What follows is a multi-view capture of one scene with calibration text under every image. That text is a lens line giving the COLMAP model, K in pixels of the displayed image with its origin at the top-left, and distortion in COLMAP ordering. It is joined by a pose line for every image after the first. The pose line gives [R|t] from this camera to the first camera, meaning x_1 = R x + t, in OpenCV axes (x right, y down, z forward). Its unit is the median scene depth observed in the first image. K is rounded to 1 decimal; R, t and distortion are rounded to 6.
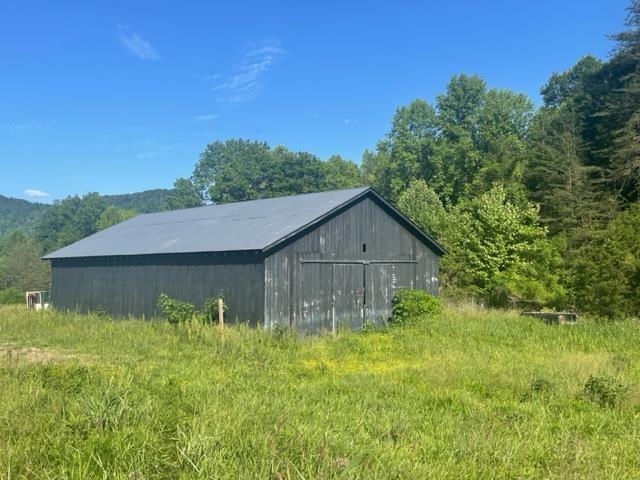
lens RADIAL K [[590.2, 0, 319.4], [0, 590.2, 239.5], [0, 0, 1]] dist [0.018275, 0.000000]
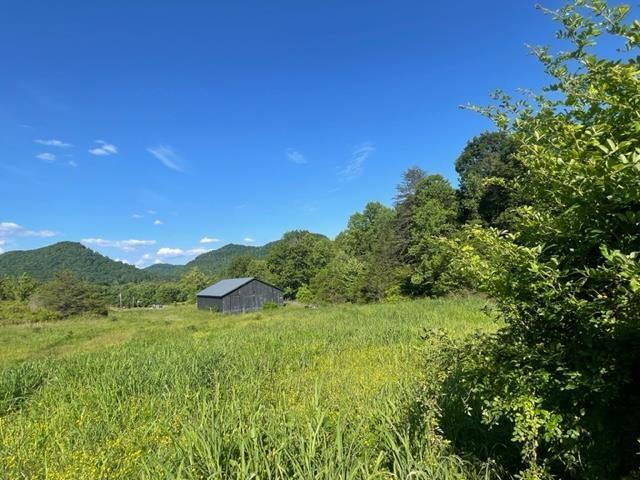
lens RADIAL K [[333.4, 0, 321.7], [0, 333.4, 240.1], [0, 0, 1]] dist [-0.001966, 0.002015]
pose [[0.967945, -0.083465, -0.236888, 0.341680], [0.072580, 0.995882, -0.054321, -0.057005], [0.240447, 0.035386, 0.970017, -0.359833]]
